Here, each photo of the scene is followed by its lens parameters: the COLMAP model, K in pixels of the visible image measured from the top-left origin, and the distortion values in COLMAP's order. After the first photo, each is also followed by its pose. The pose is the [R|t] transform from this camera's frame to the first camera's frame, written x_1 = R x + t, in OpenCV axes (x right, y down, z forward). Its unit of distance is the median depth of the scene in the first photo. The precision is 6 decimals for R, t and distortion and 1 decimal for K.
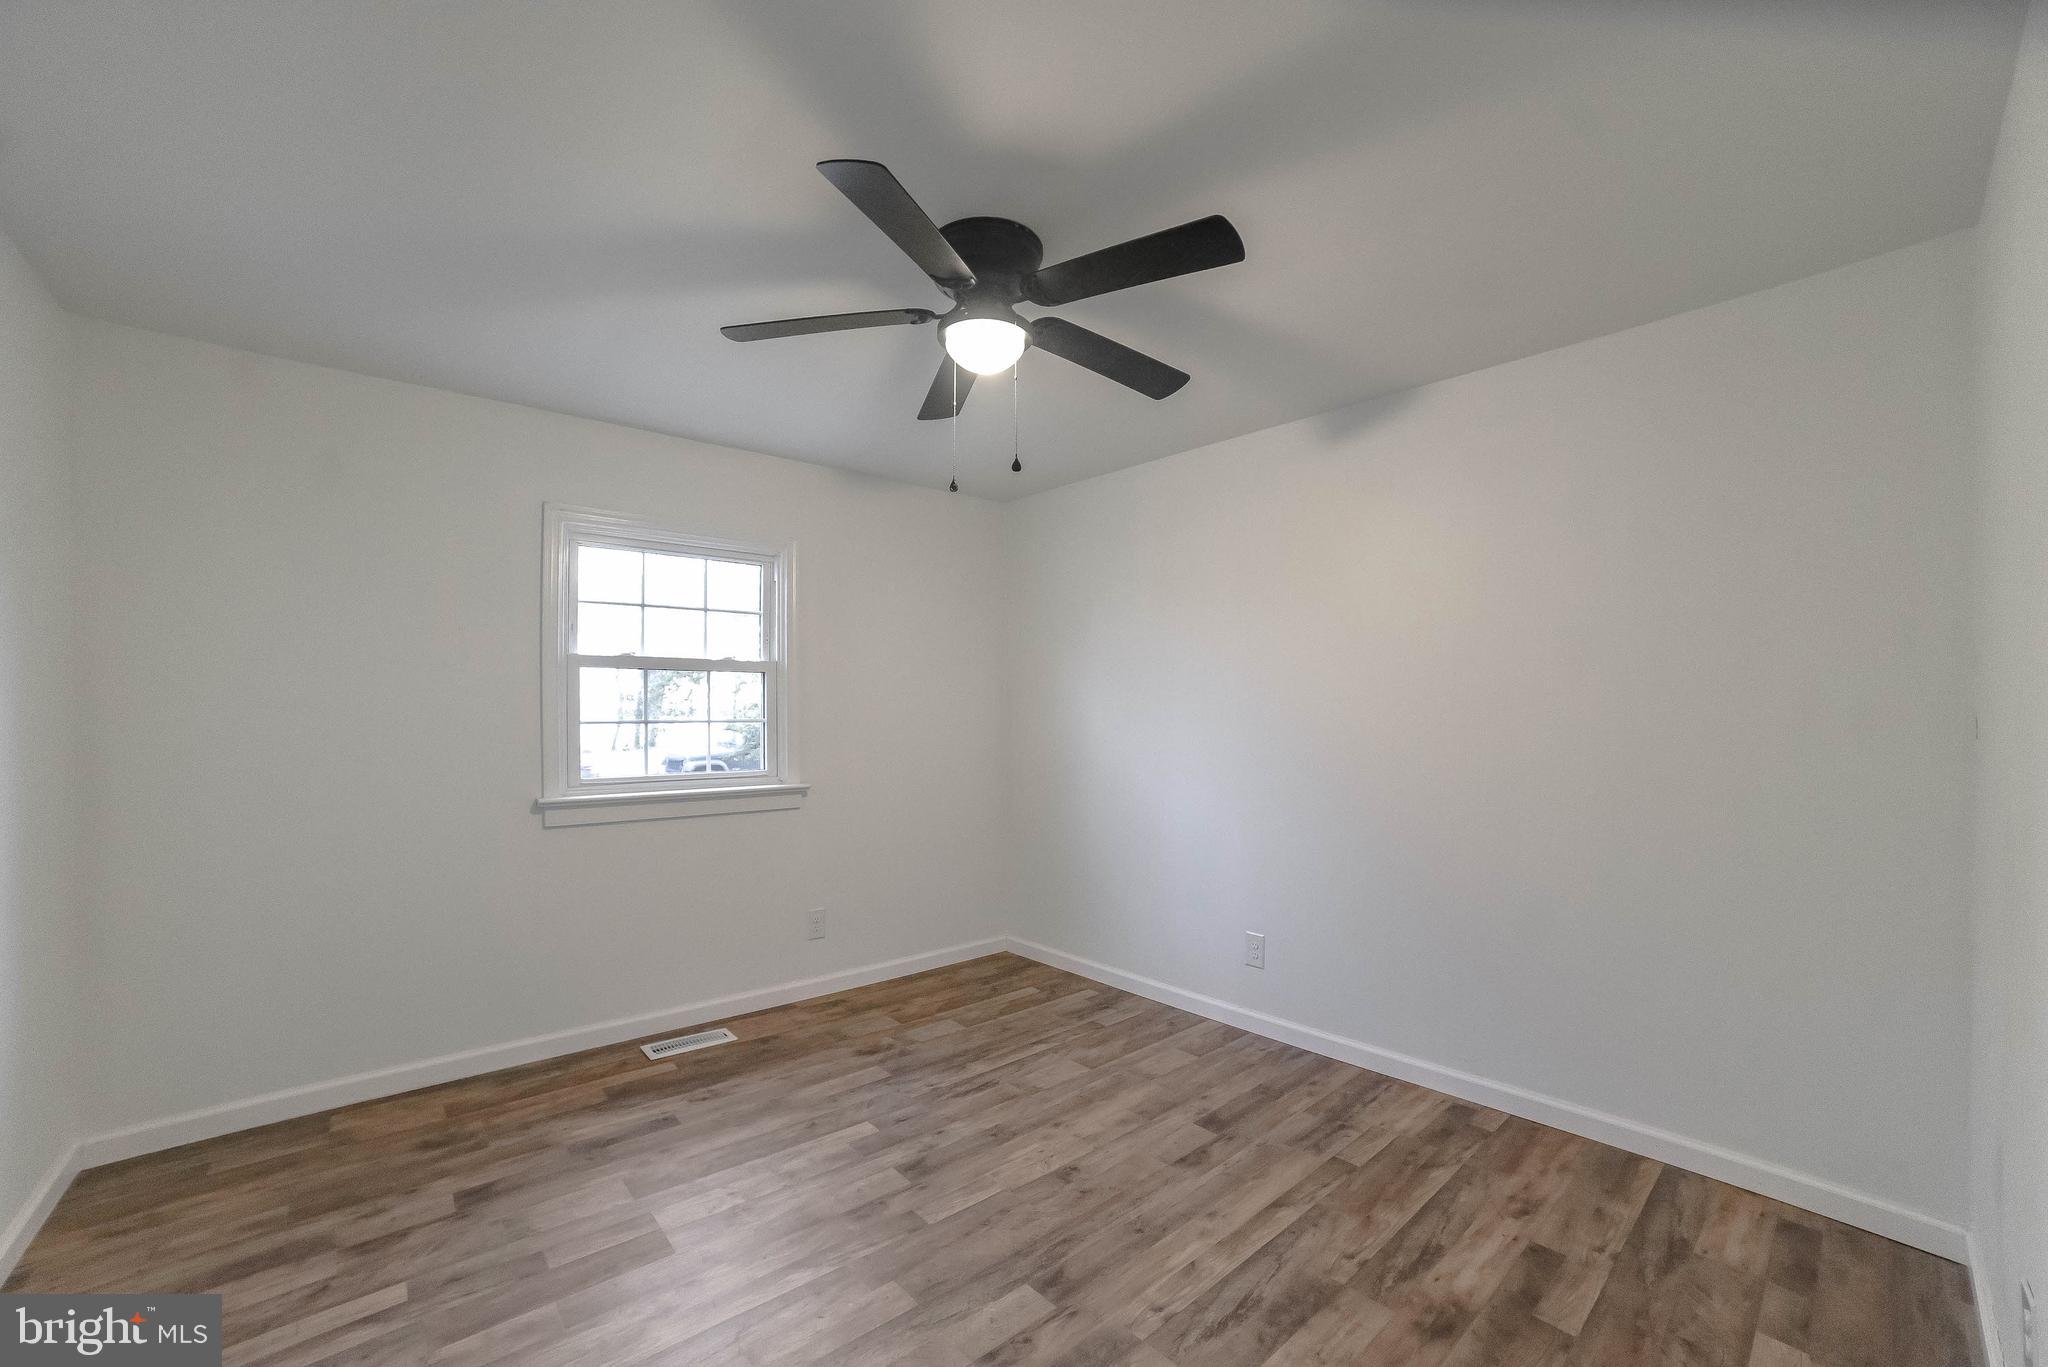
lens RADIAL K [[816.2, 0, 1019.0], [0, 816.2, 717.7], [0, 0, 1]] dist [-0.102917, 0.035320]
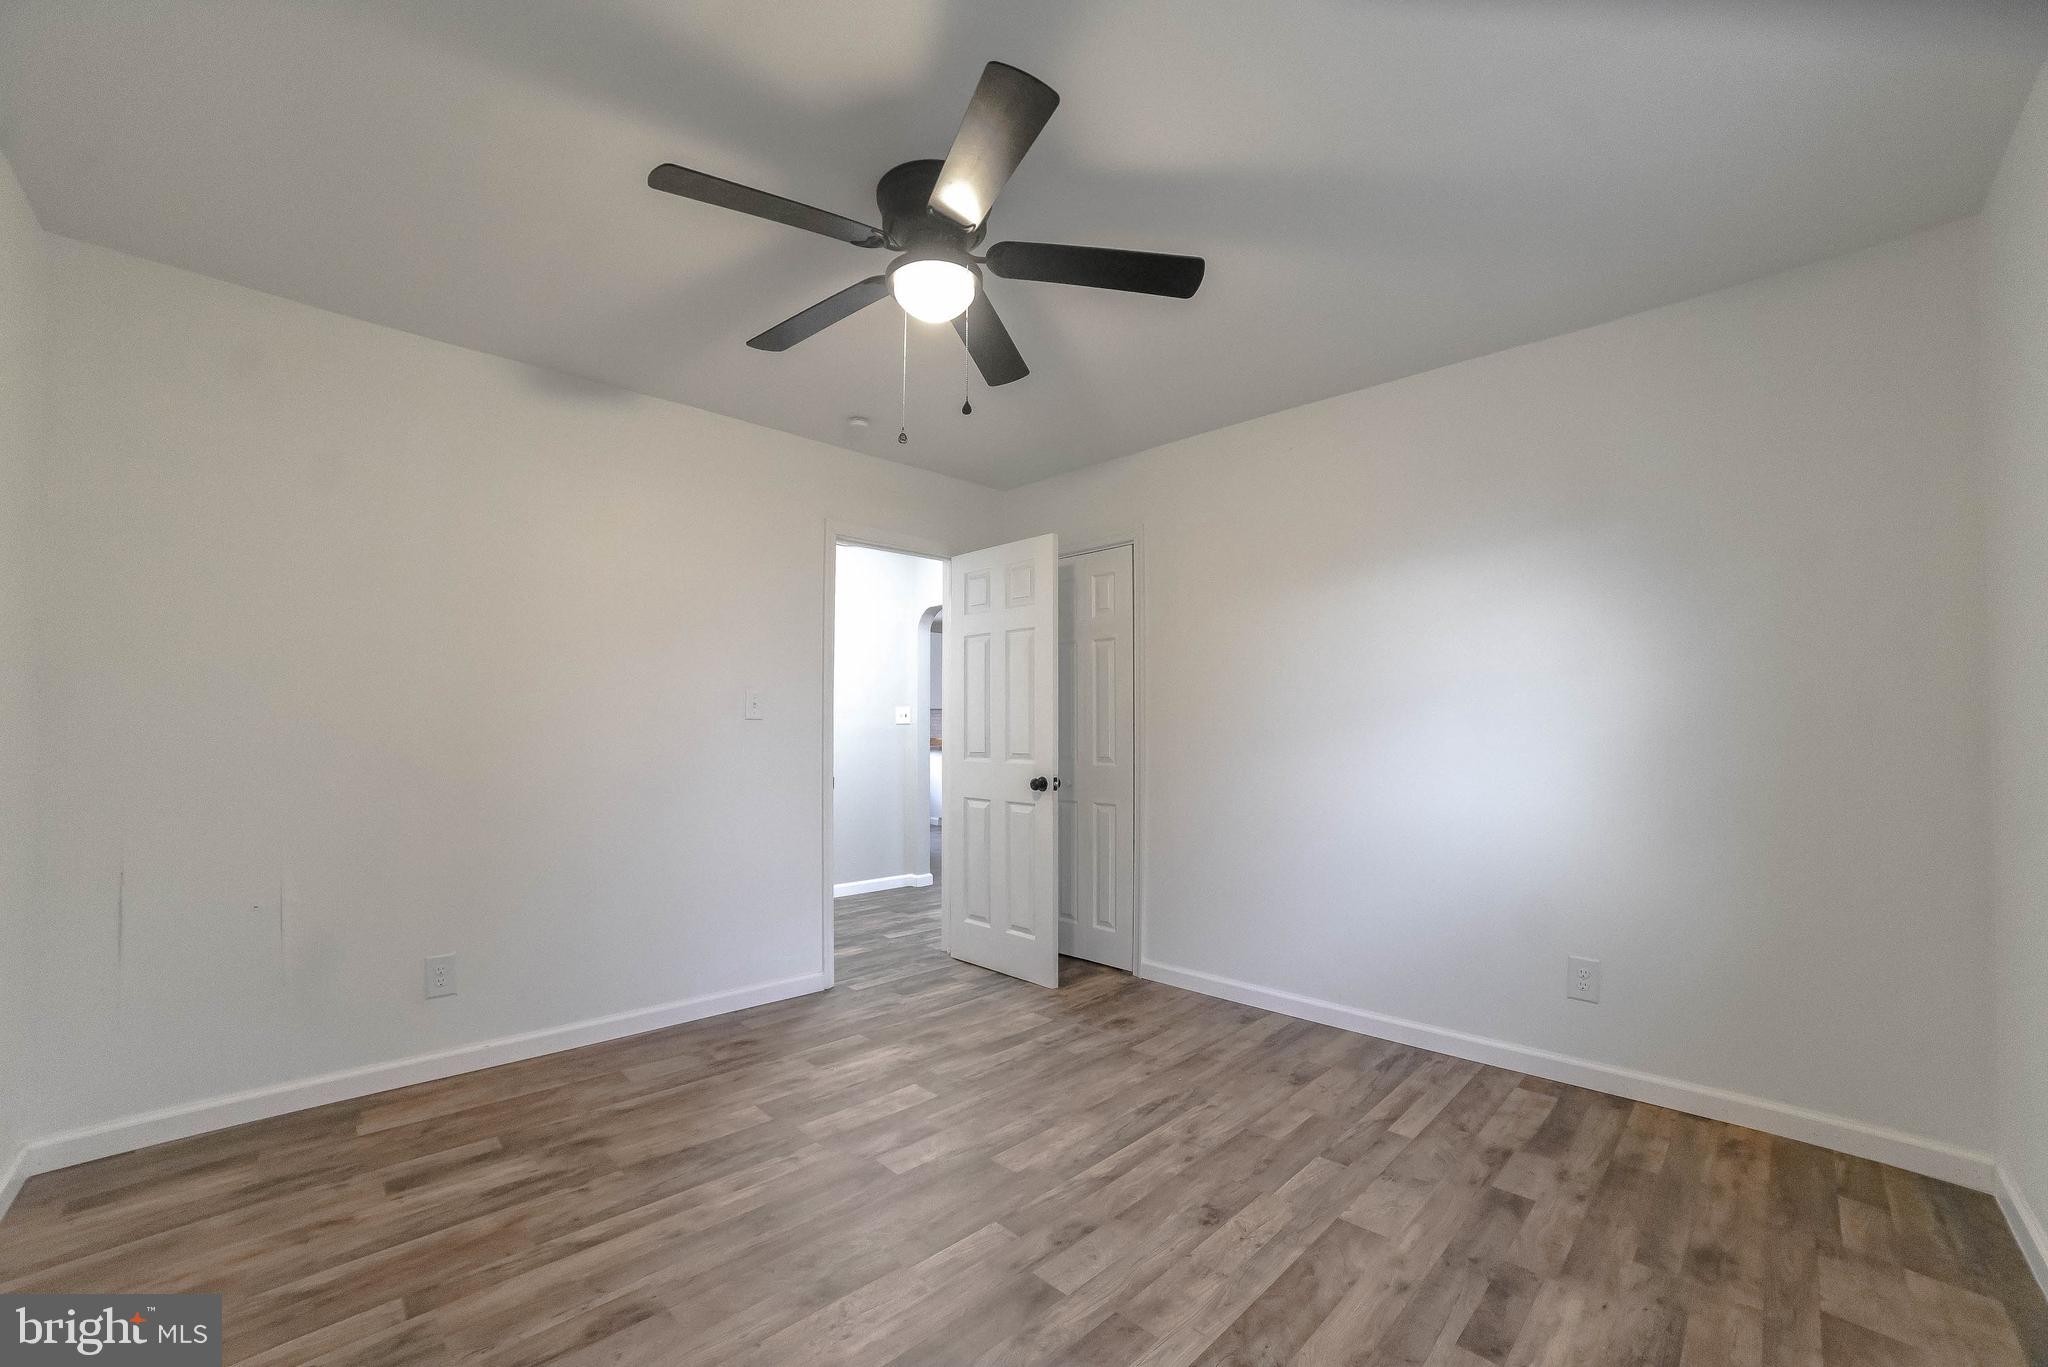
lens RADIAL K [[816.2, 0, 1019.0], [0, 816.2, 717.7], [0, 0, 1]] dist [-0.102917, 0.035320]
pose [[-0.998146, -0.001303, -0.060854, -0.077792], [-0.000769, 0.999961, -0.008798, 0.061738], [0.060863, -0.008735, -0.998108, 1.770297]]
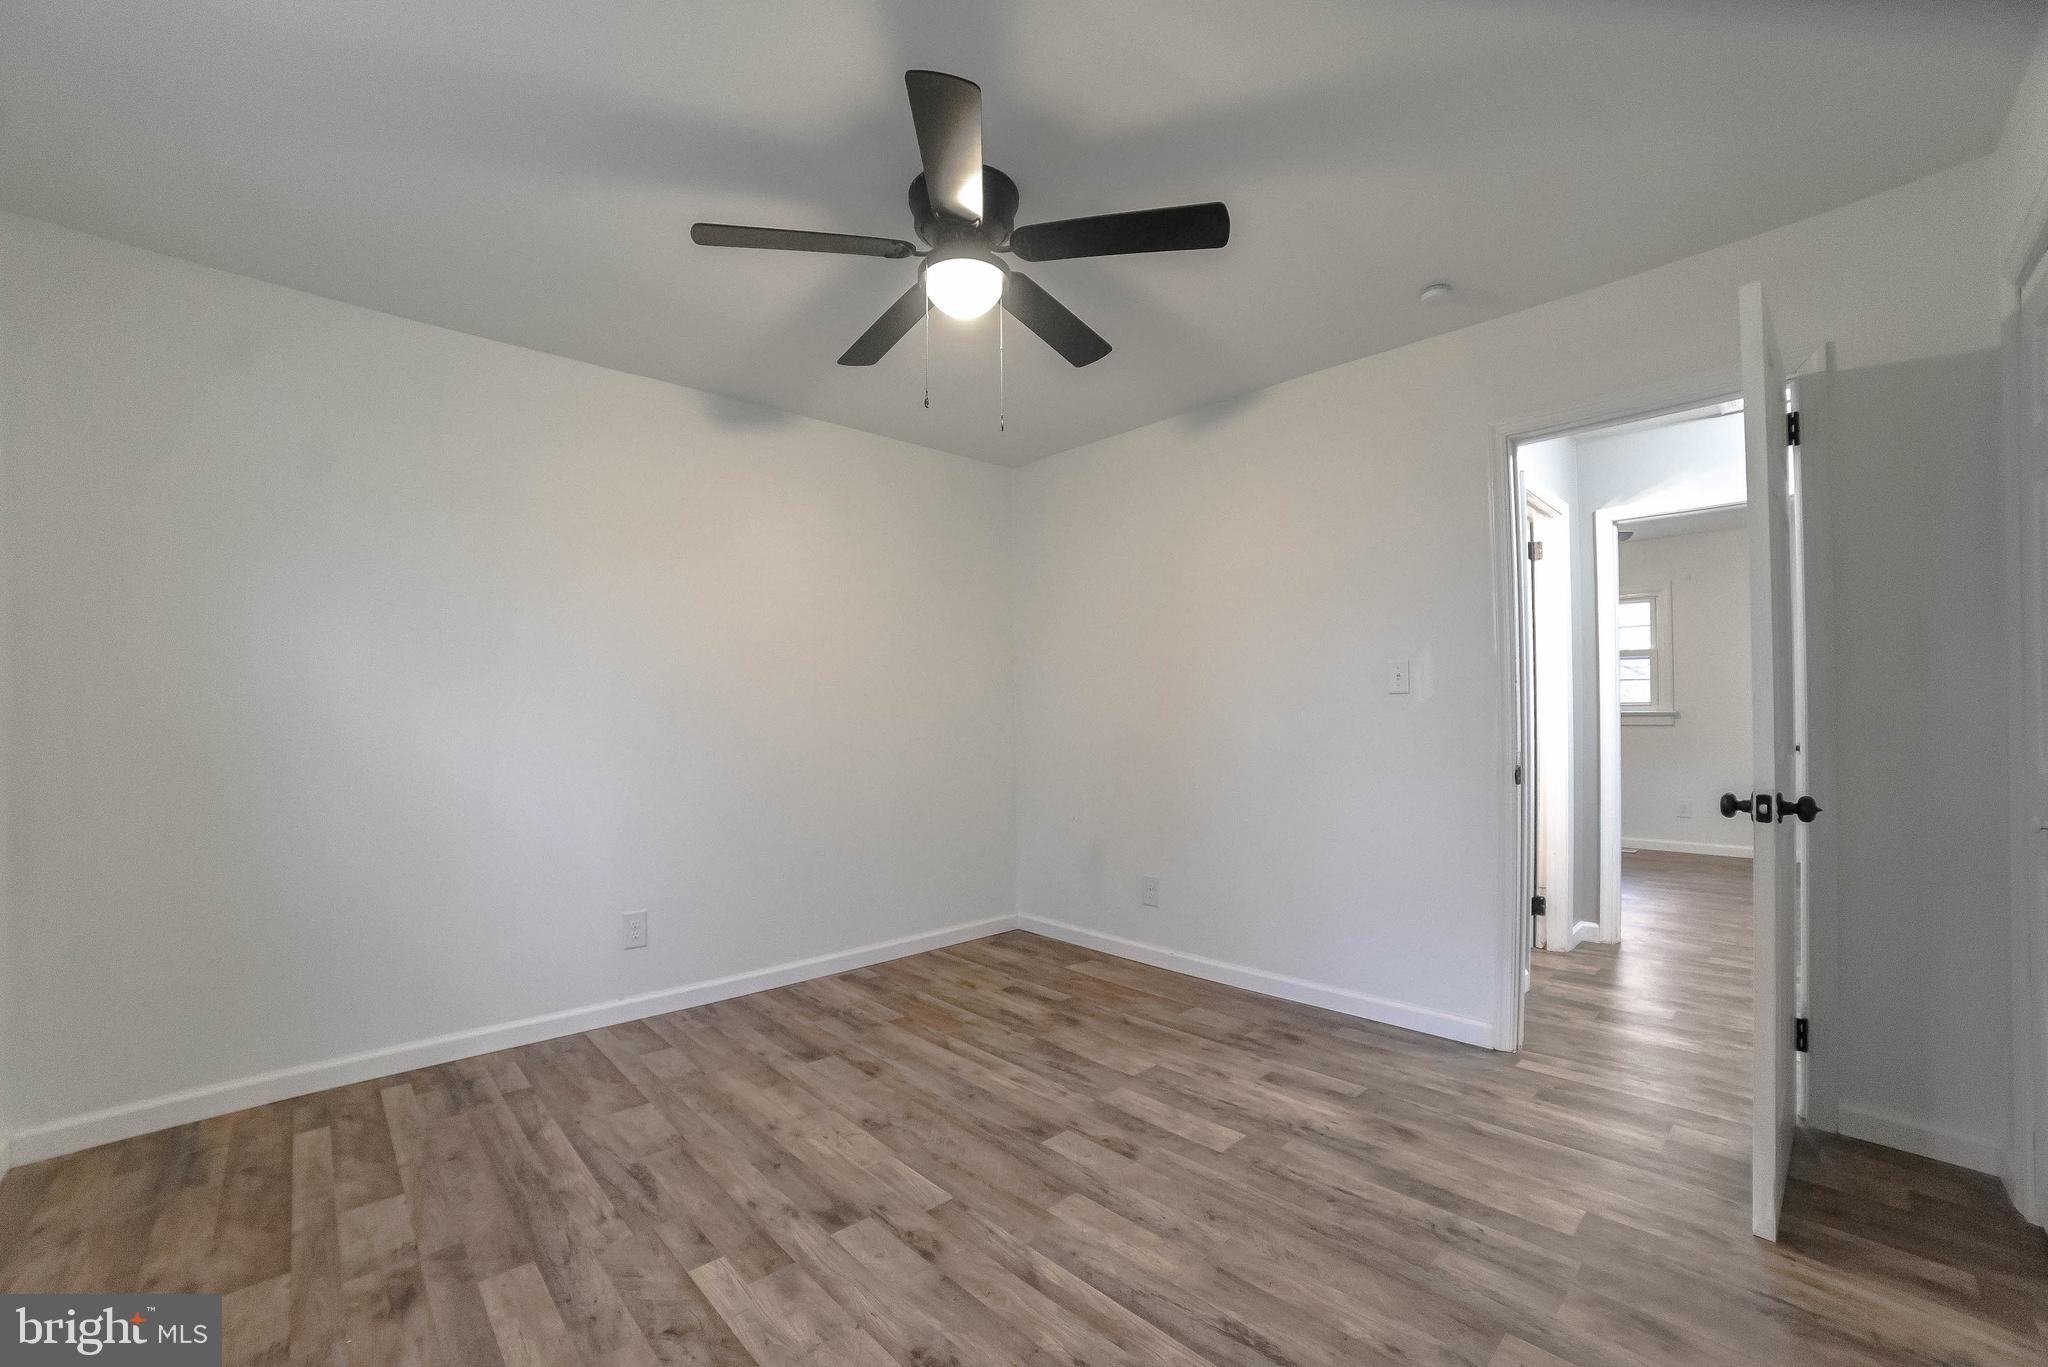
lens RADIAL K [[816.2, 0, 1019.0], [0, 816.2, 717.7], [0, 0, 1]] dist [-0.102917, 0.035320]
pose [[-0.034978, 0.003526, 0.999382, -0.959720], [0.017678, 0.999840, -0.002909, 0.080529], [-0.999232, 0.017565, -0.035035, 0.872801]]
